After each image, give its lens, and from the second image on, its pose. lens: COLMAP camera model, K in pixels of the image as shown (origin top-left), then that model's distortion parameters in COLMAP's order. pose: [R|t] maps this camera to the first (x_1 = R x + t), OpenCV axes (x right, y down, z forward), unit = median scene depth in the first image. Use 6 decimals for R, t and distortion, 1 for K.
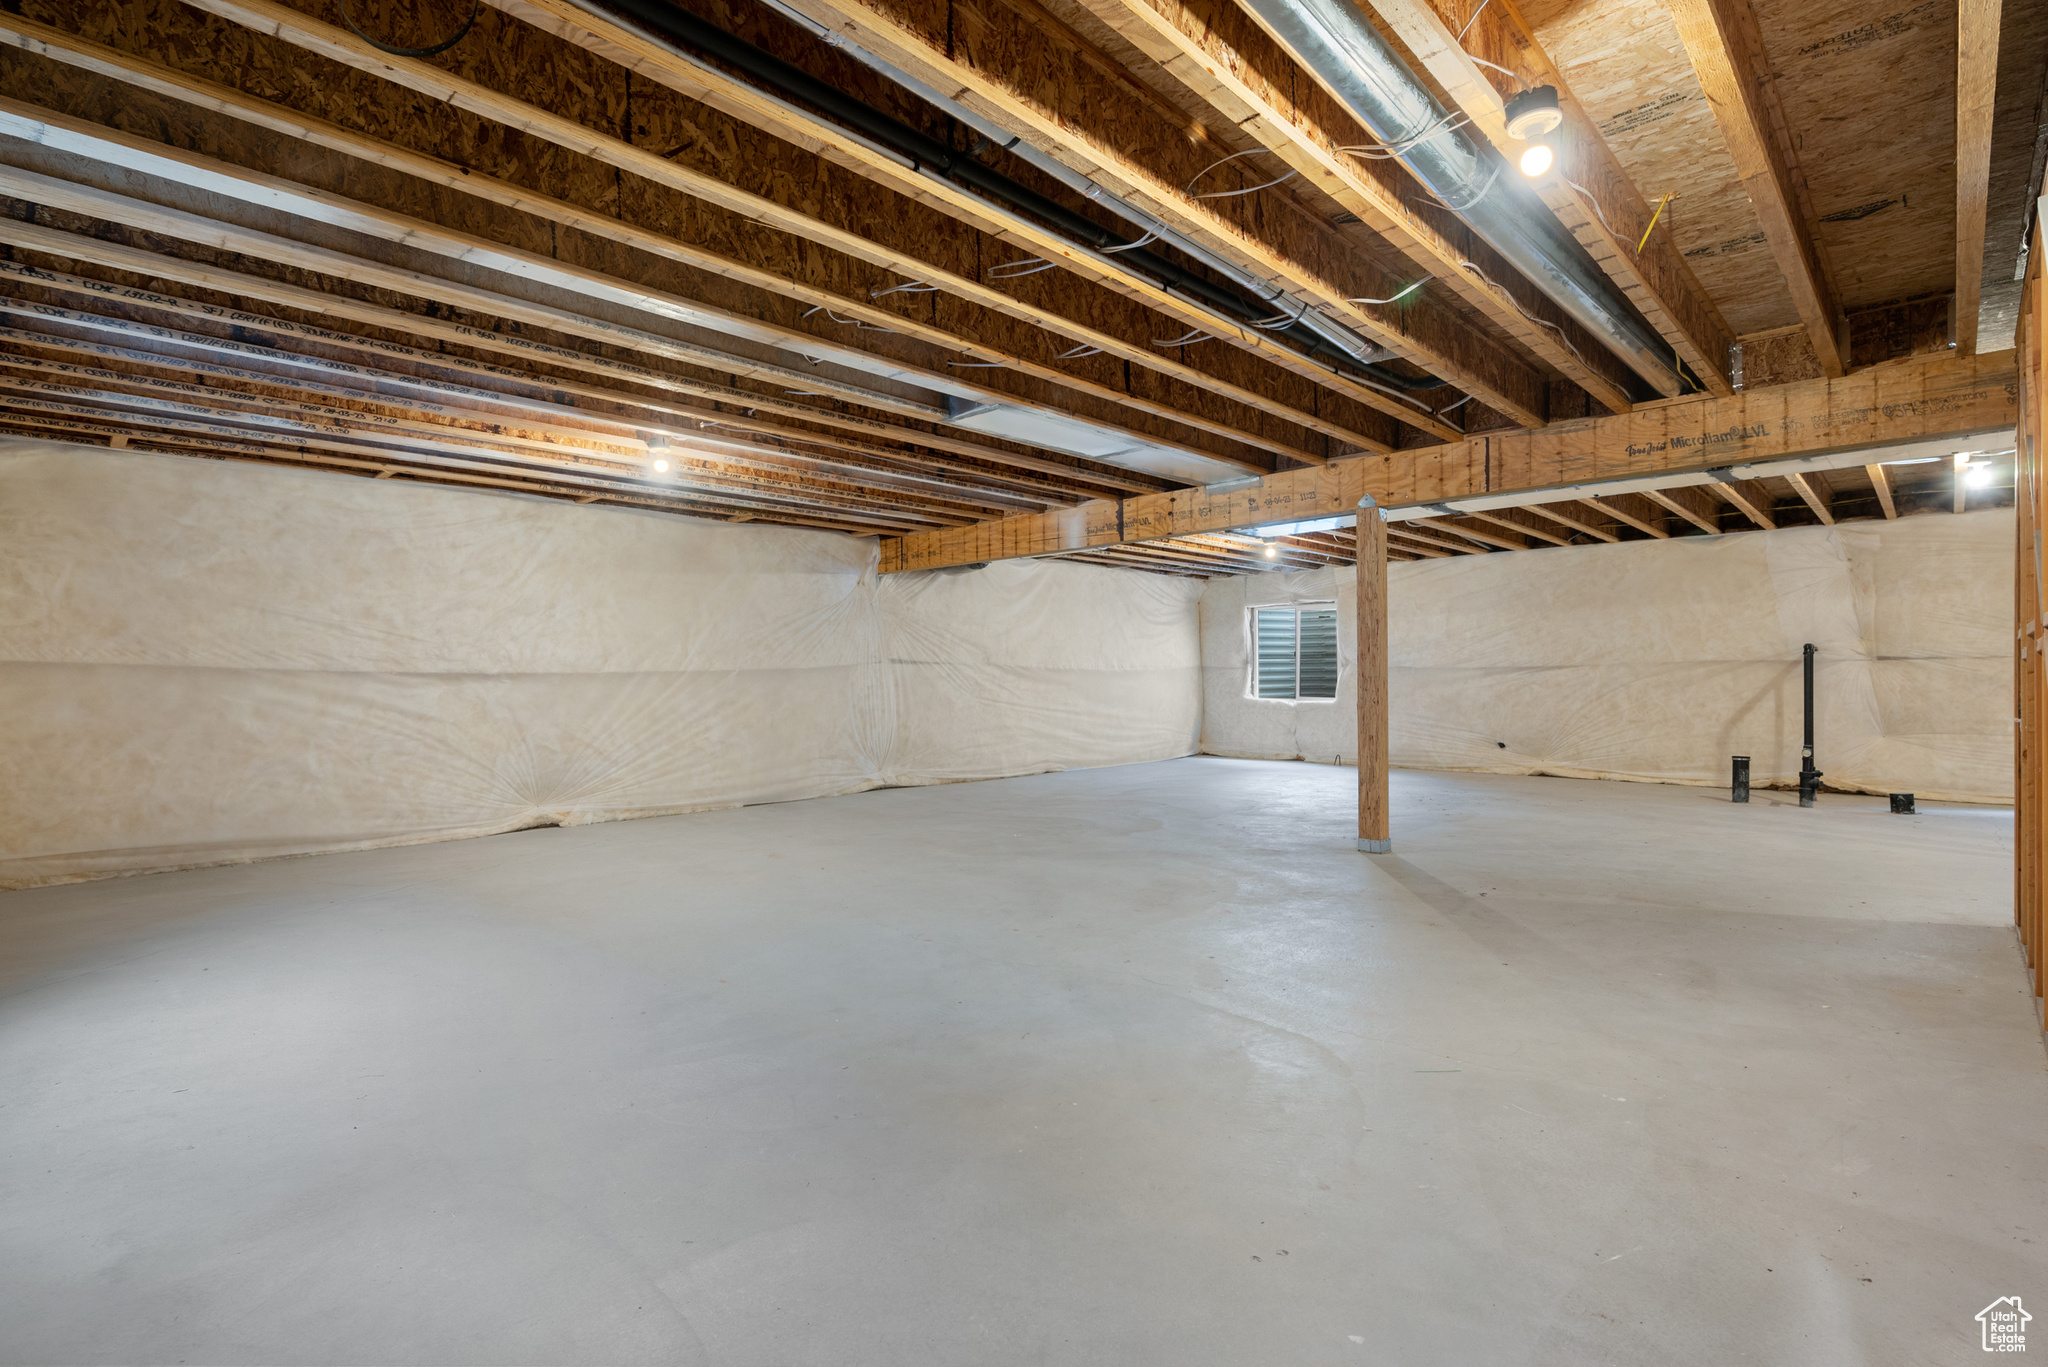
lens RADIAL K [[938.4, 0, 1025.2], [0, 938.4, 682.1], [0, 0, 1]] dist [-0.002810, 0.002197]
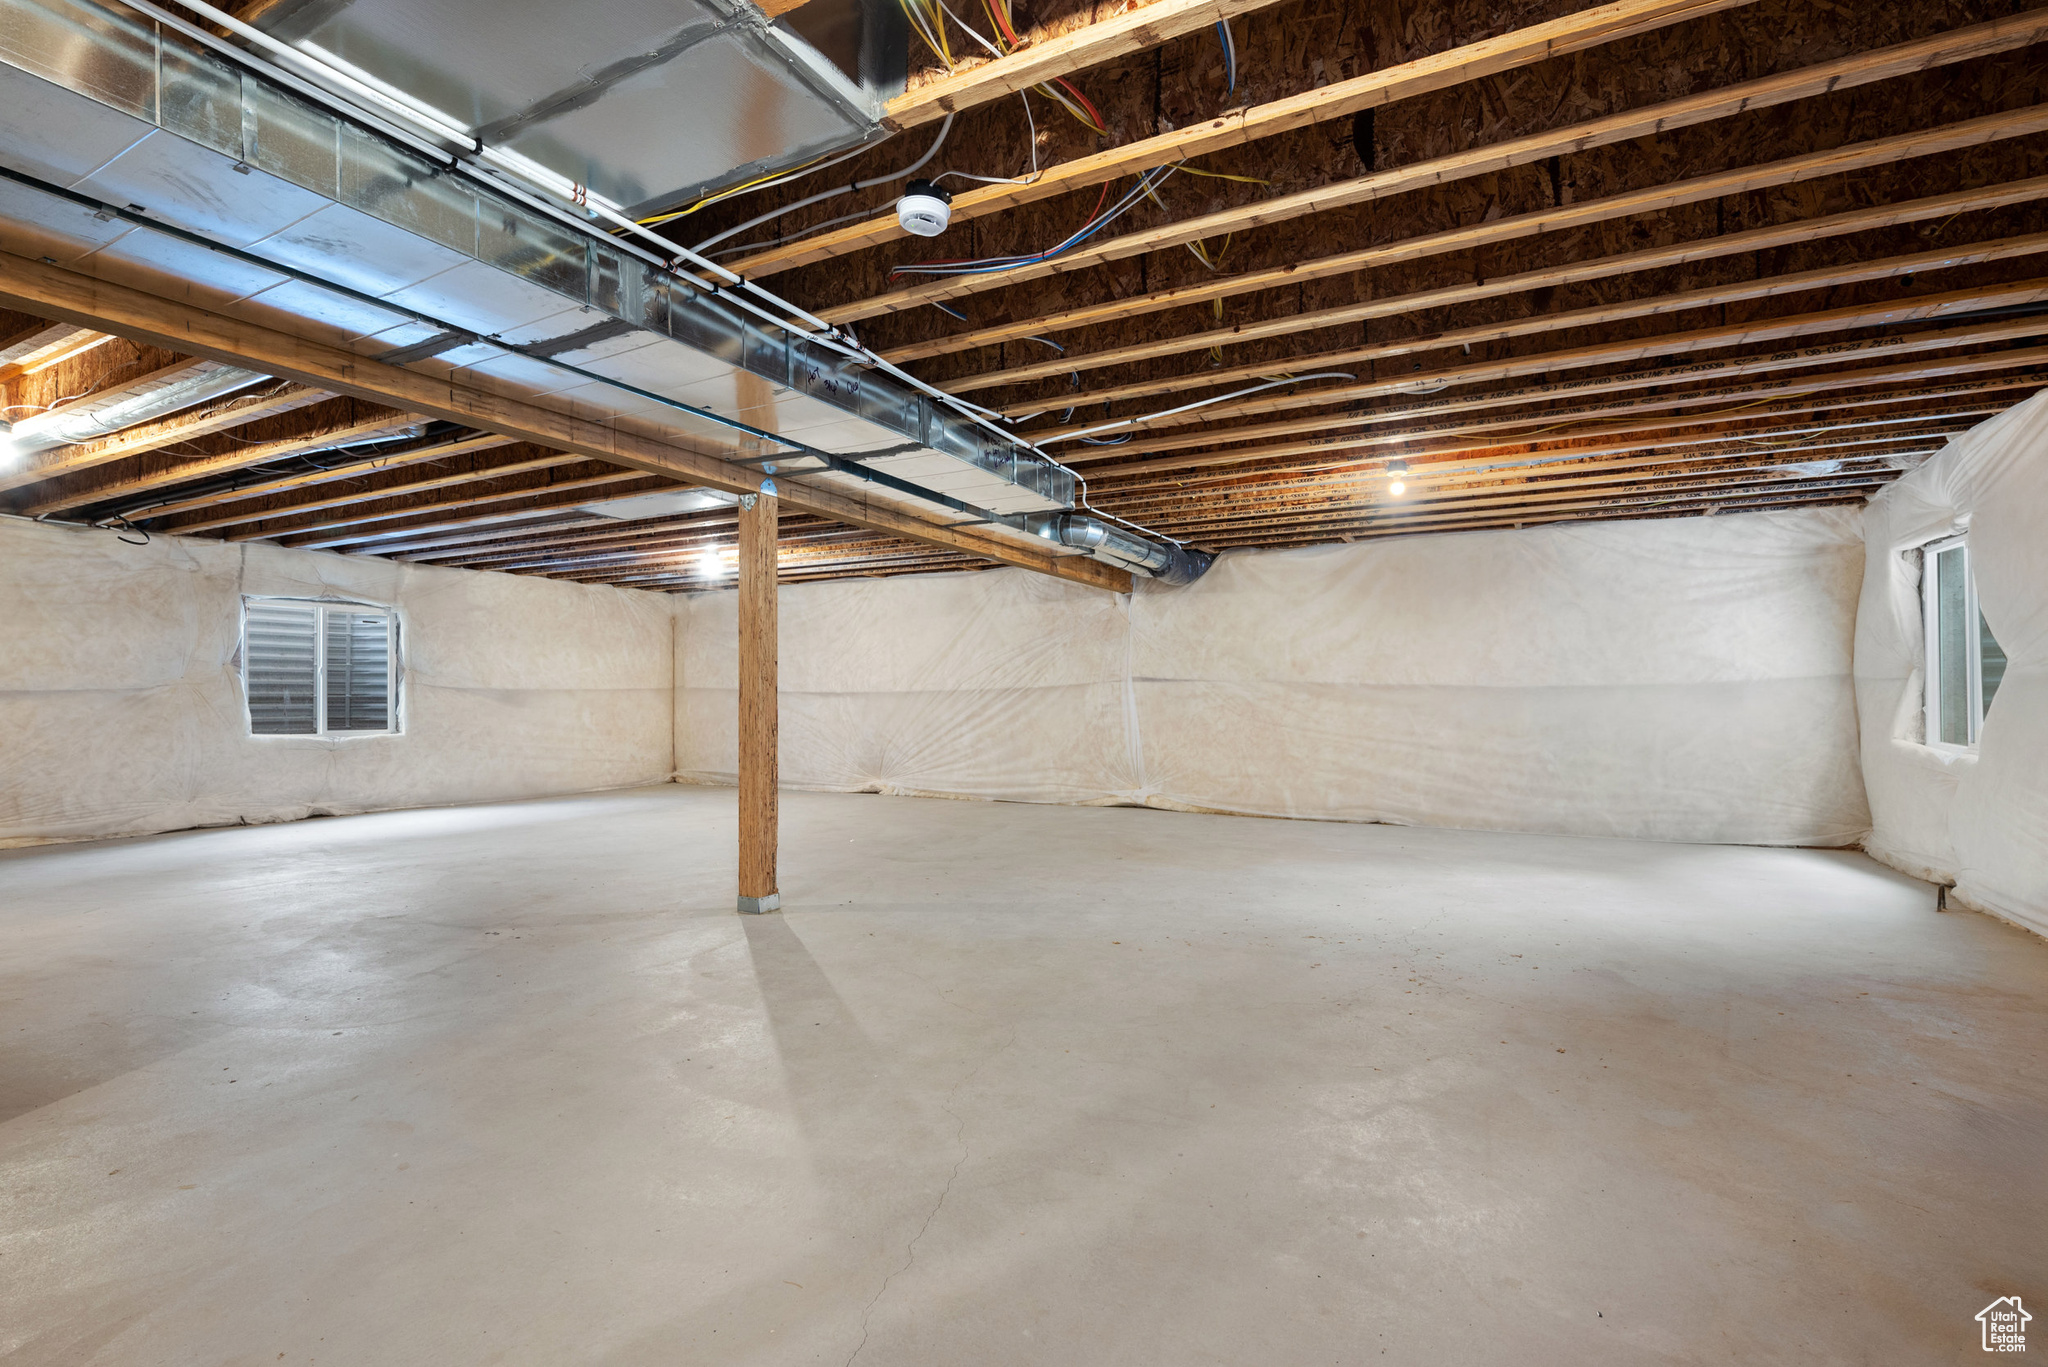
lens RADIAL K [[938.4, 0, 1022.9], [0, 938.4, 683.1], [0, 0, 1]] dist [-0.002810, 0.002197]
pose [[0.284366, -0.025260, -0.958383, 0.797484], [-0.016980, 0.999363, -0.031378, 0.015022], [0.958565, 0.025197, 0.283756, 0.616808]]
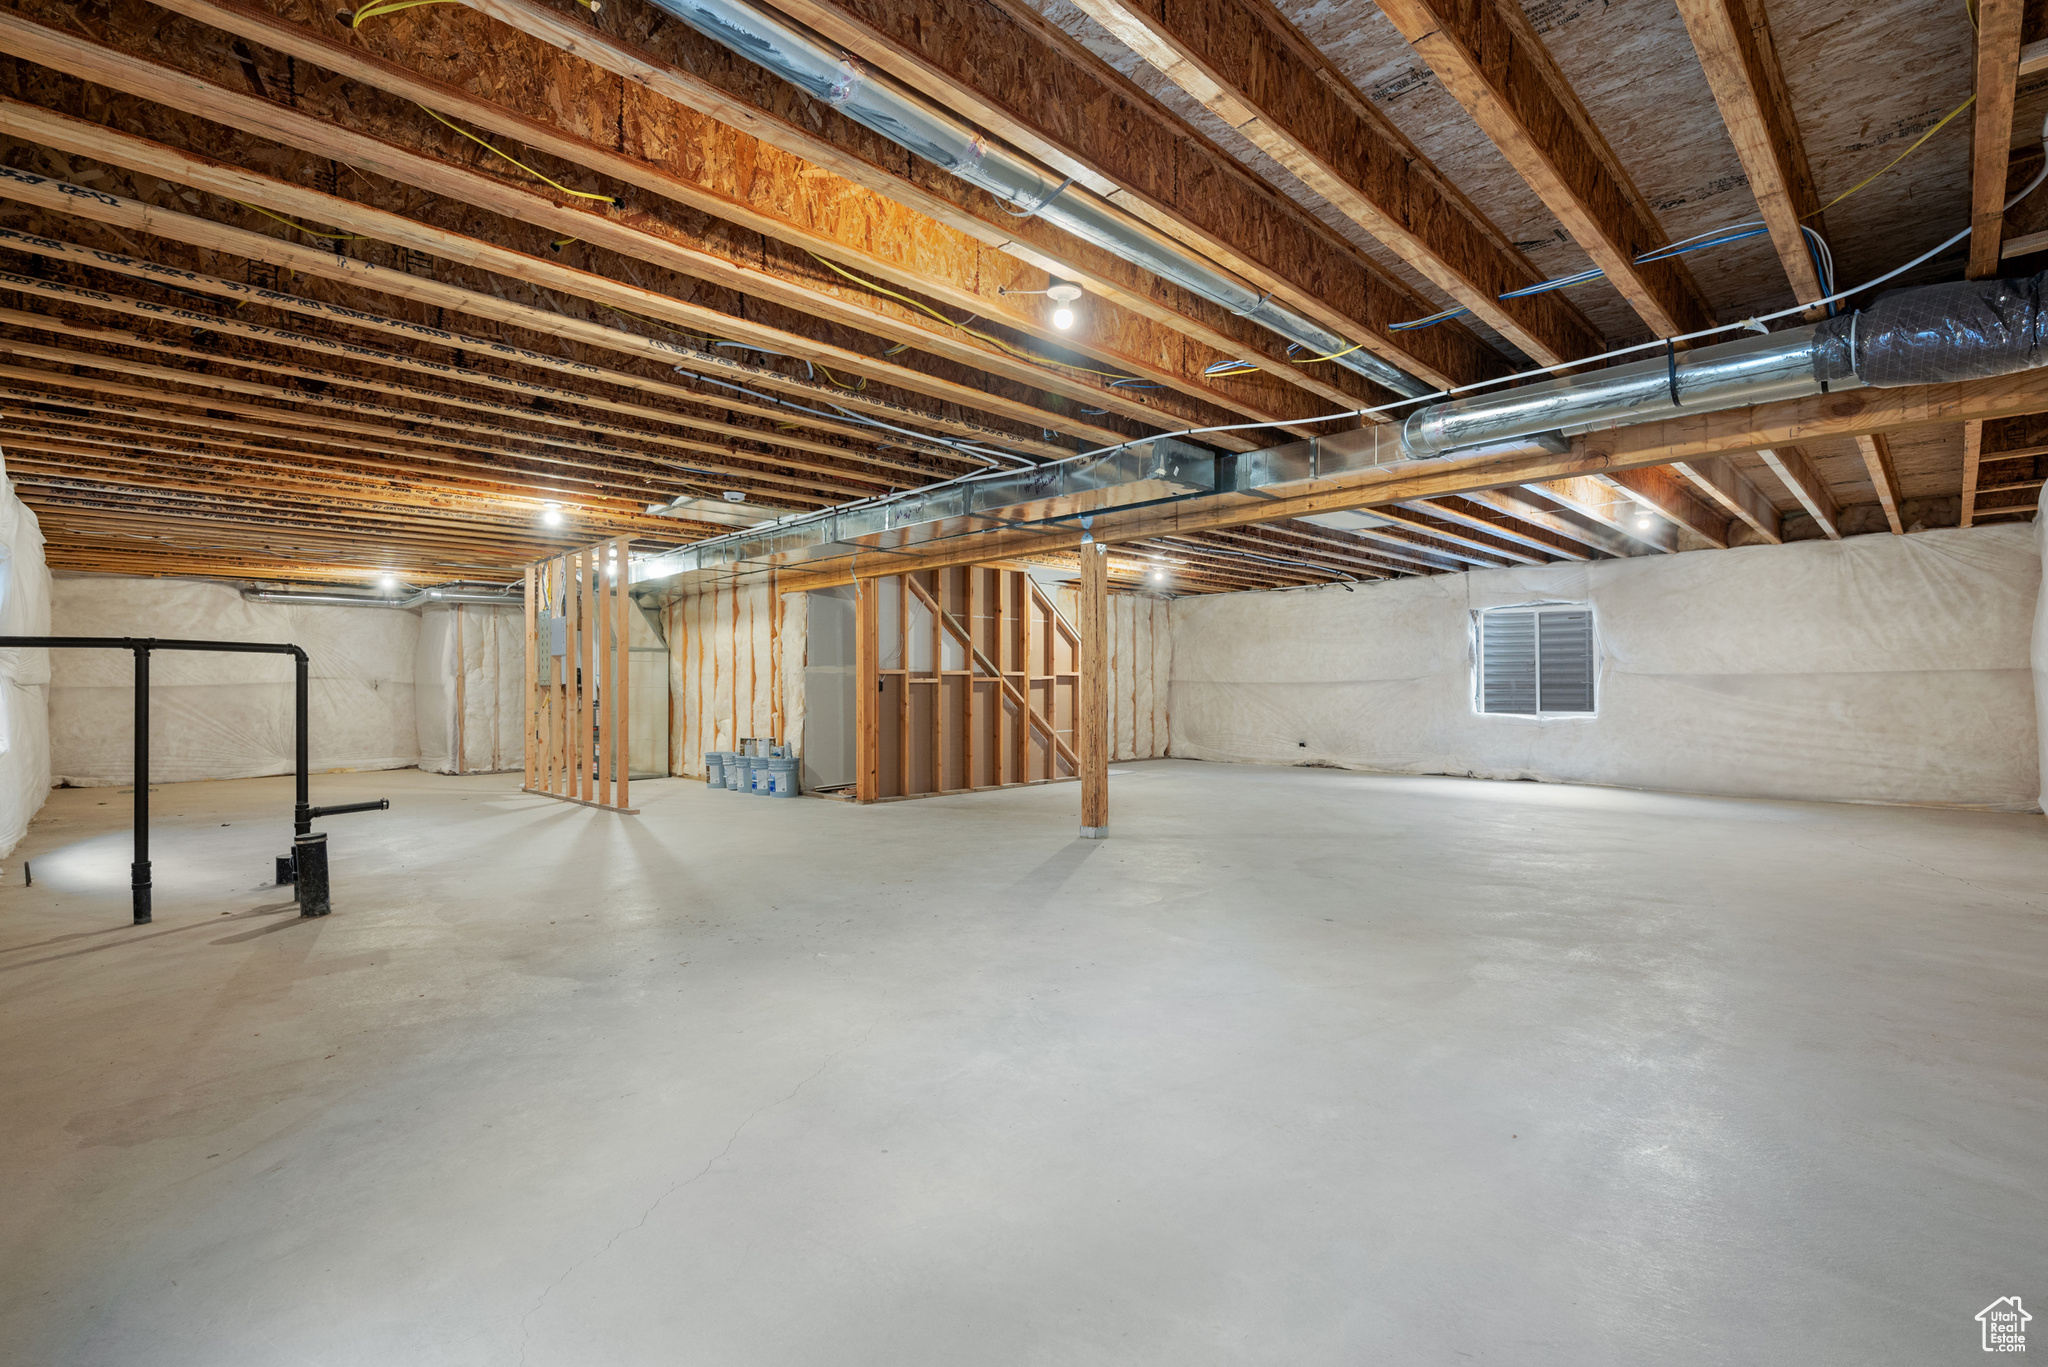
lens RADIAL K [[938.4, 0, 1024.8], [0, 938.4, 683.0], [0, 0, 1]] dist [-0.002810, 0.002197]
pose [[-0.999951, -0.007148, 0.006812, 0.517556], [-0.007026, 0.999818, 0.017719, 0.003217], [-0.006938, 0.017670, -0.999820, 1.050522]]
